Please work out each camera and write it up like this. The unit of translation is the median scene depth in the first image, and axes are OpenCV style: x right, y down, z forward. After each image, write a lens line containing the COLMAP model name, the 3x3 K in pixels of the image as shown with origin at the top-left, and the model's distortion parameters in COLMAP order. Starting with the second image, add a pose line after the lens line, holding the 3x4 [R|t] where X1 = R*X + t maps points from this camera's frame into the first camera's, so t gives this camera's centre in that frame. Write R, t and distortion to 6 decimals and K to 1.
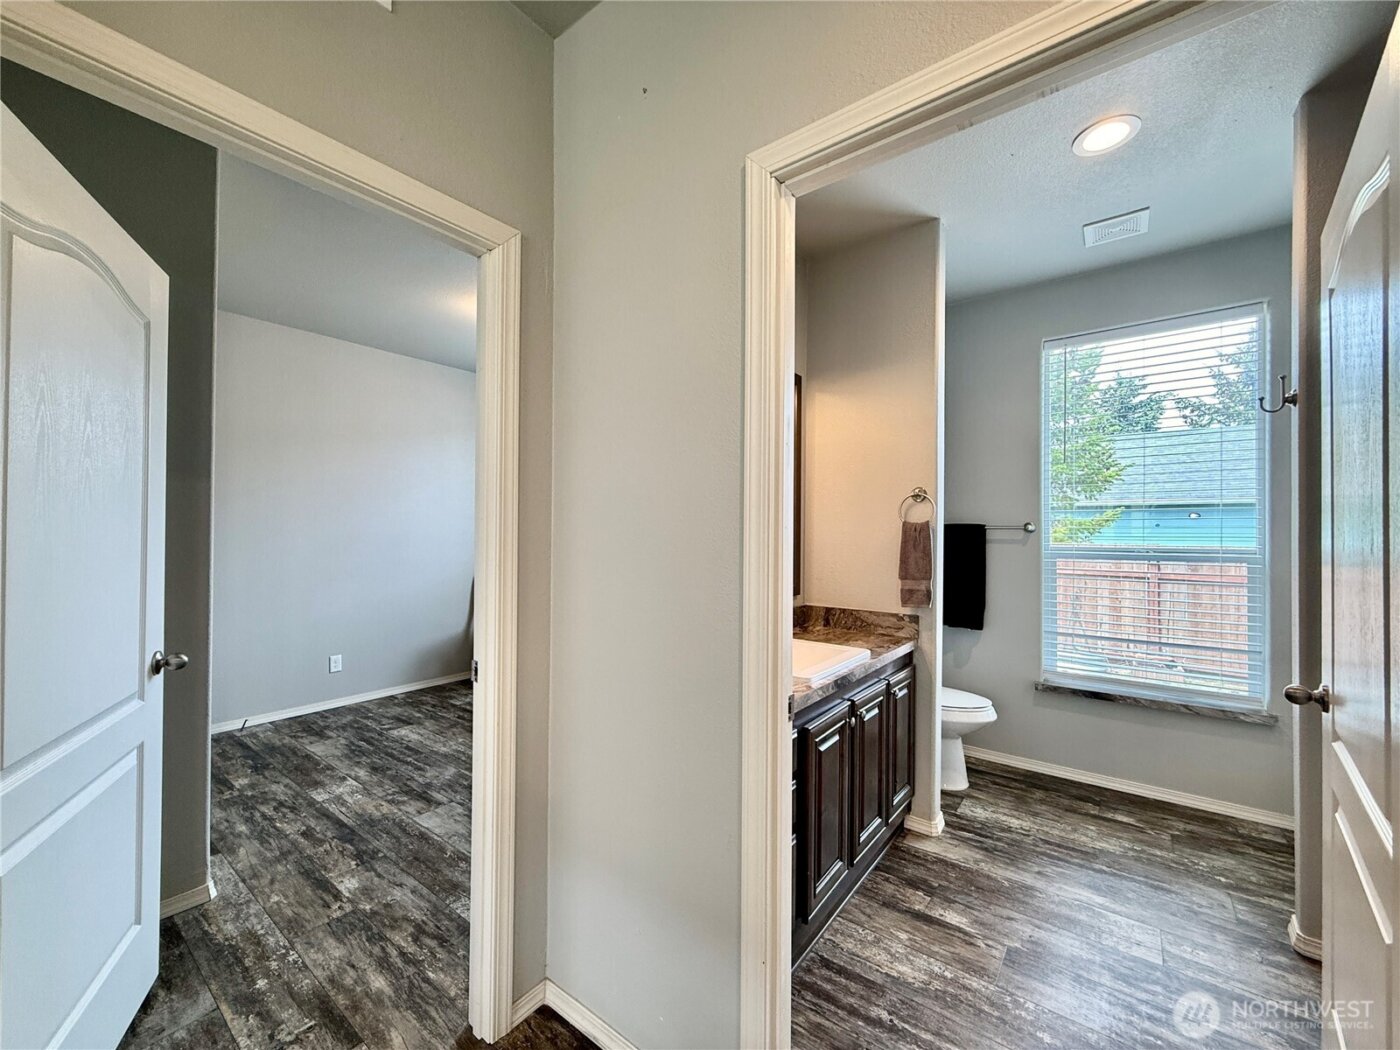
lens RADIAL K [[551.3, 0, 705.6], [0, 551.3, 530.9], [0, 0, 1]] dist [-0.017977, 0.001278]
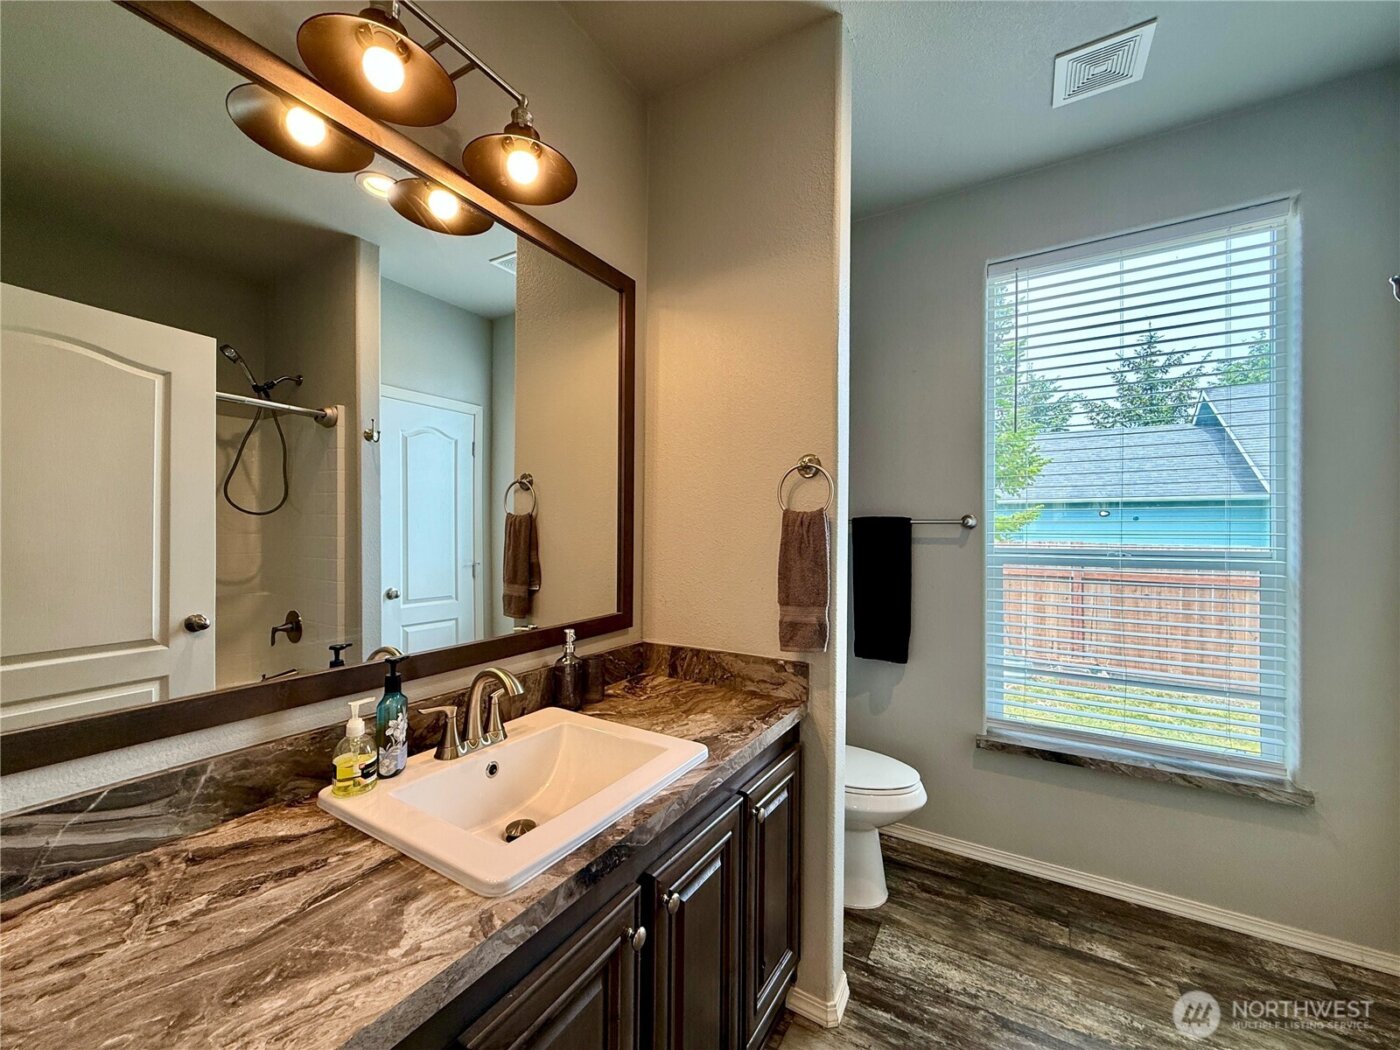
lens RADIAL K [[551.3, 0, 711.0], [0, 551.3, 531.0], [0, 0, 1]] dist [-0.017977, 0.001278]
pose [[0.991851, -0.000203, 0.127405, 0.189089], [-0.000242, 0.999994, 0.003483, 0.003994], [-0.127405, -0.003485, 0.991845, 0.379954]]
